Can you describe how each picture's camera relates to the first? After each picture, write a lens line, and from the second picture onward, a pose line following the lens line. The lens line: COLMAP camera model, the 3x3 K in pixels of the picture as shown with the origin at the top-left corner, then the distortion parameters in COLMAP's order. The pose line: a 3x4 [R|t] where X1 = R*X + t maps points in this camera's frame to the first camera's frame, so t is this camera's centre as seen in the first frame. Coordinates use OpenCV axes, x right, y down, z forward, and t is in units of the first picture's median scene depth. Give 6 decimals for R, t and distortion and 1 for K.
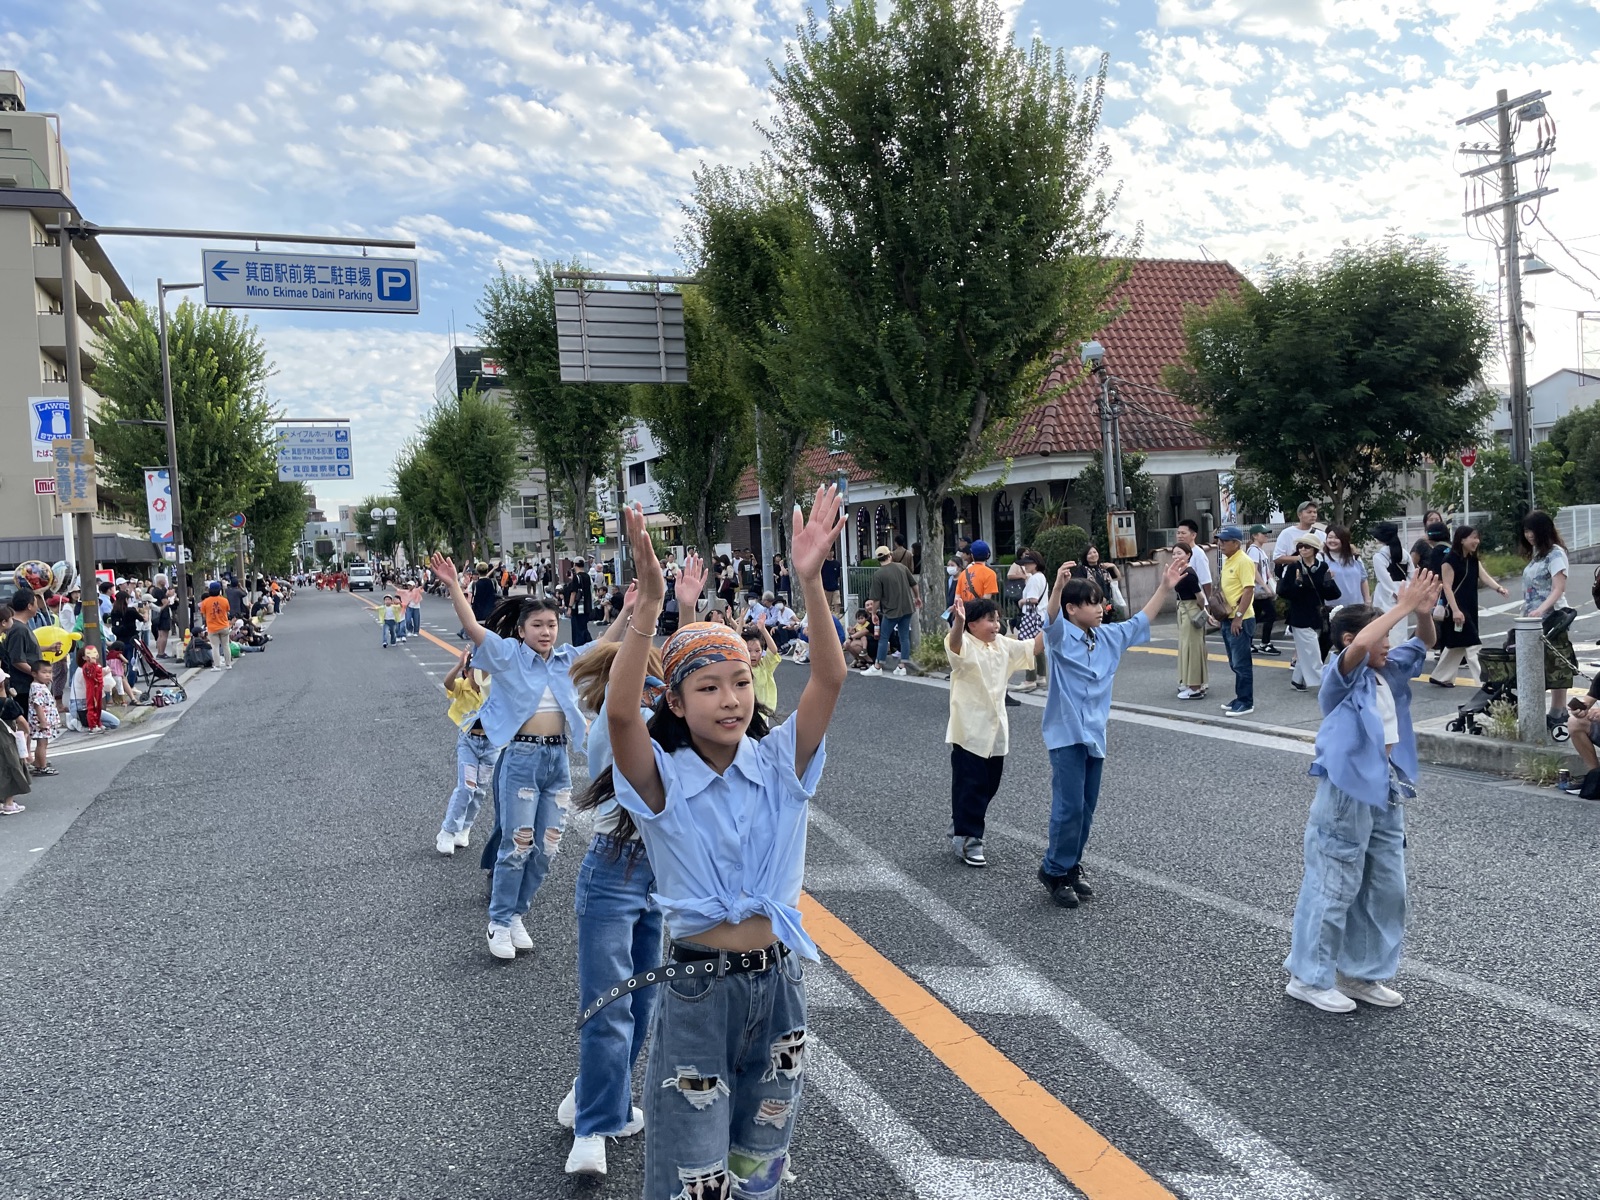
lens RADIAL K [[1211.7, 0, 800.0], [0, 1211.7, 600.0], [0, 0, 1]] dist [0.070684, -0.107898]
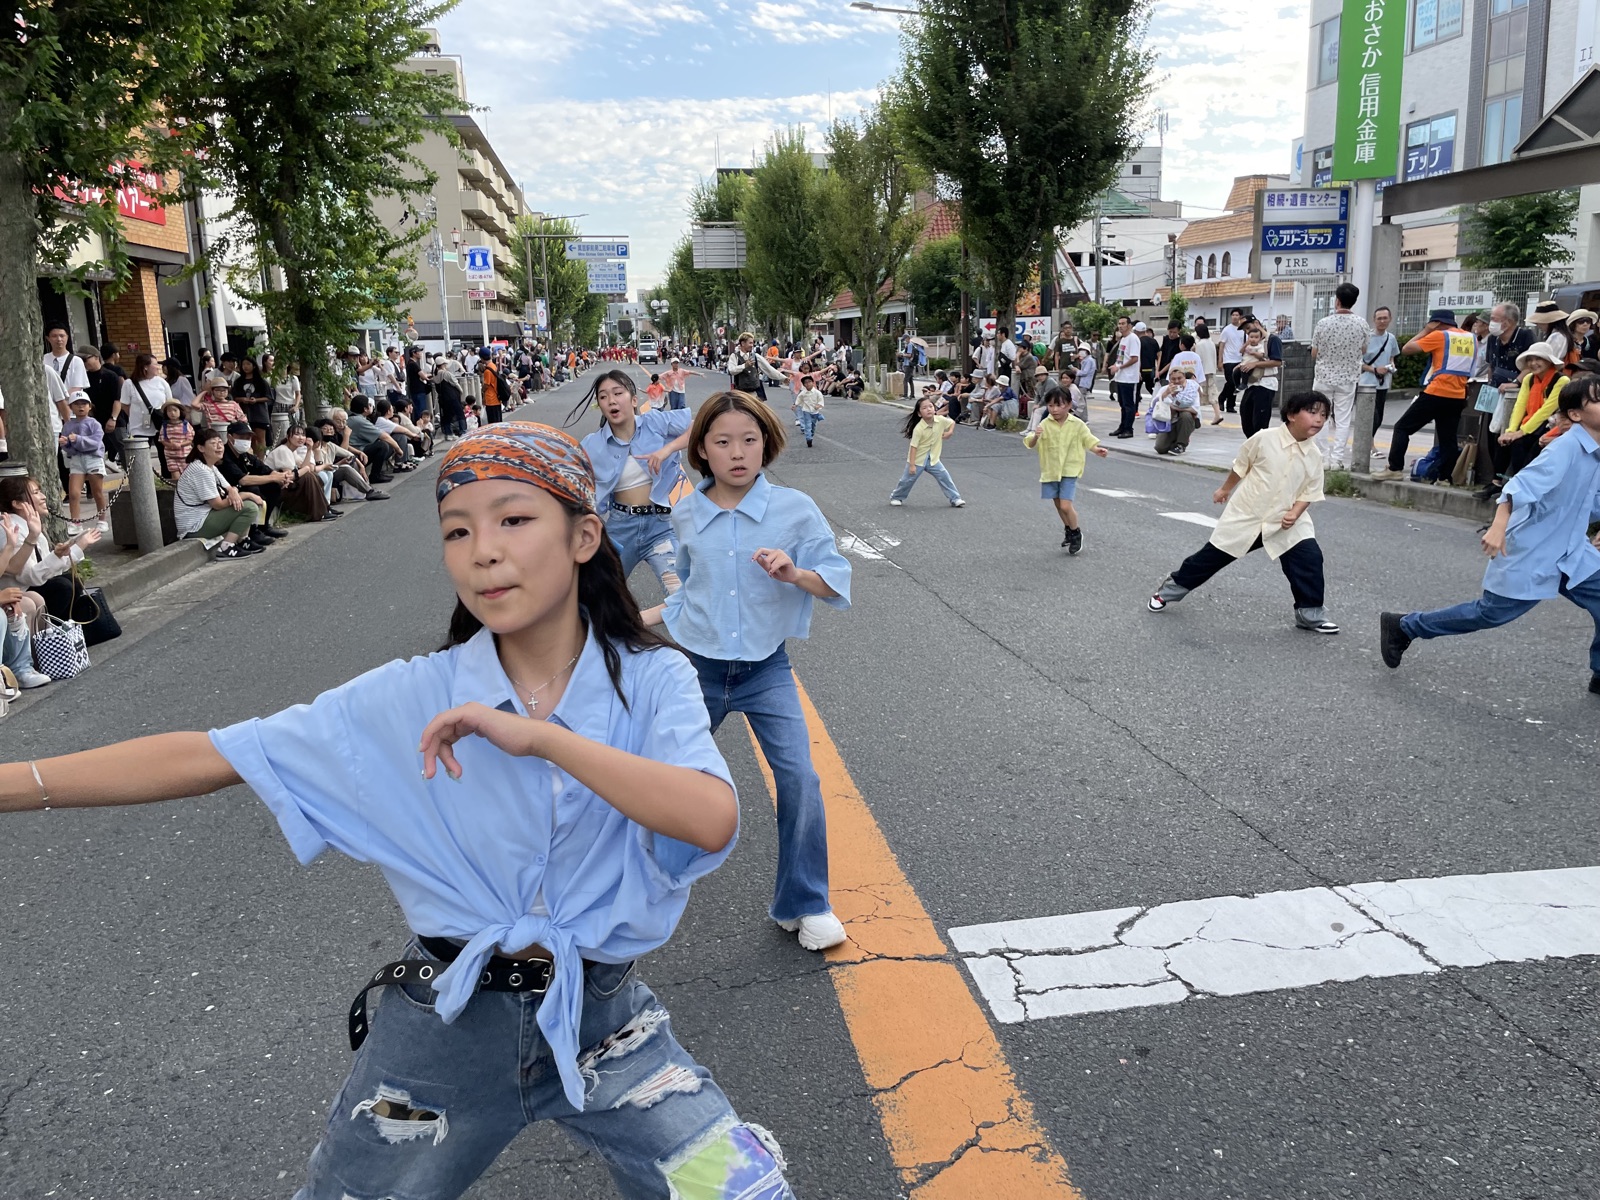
lens RADIAL K [[1211.7, 0, 800.0], [0, 1211.7, 600.0], [0, 0, 1]] dist [0.070684, -0.107898]
pose [[0.972140, 0.071735, -0.223153, 0.142407], [-0.031891, 0.983645, 0.177271, 0.008697], [0.232220, -0.165216, 0.958529, -0.332044]]
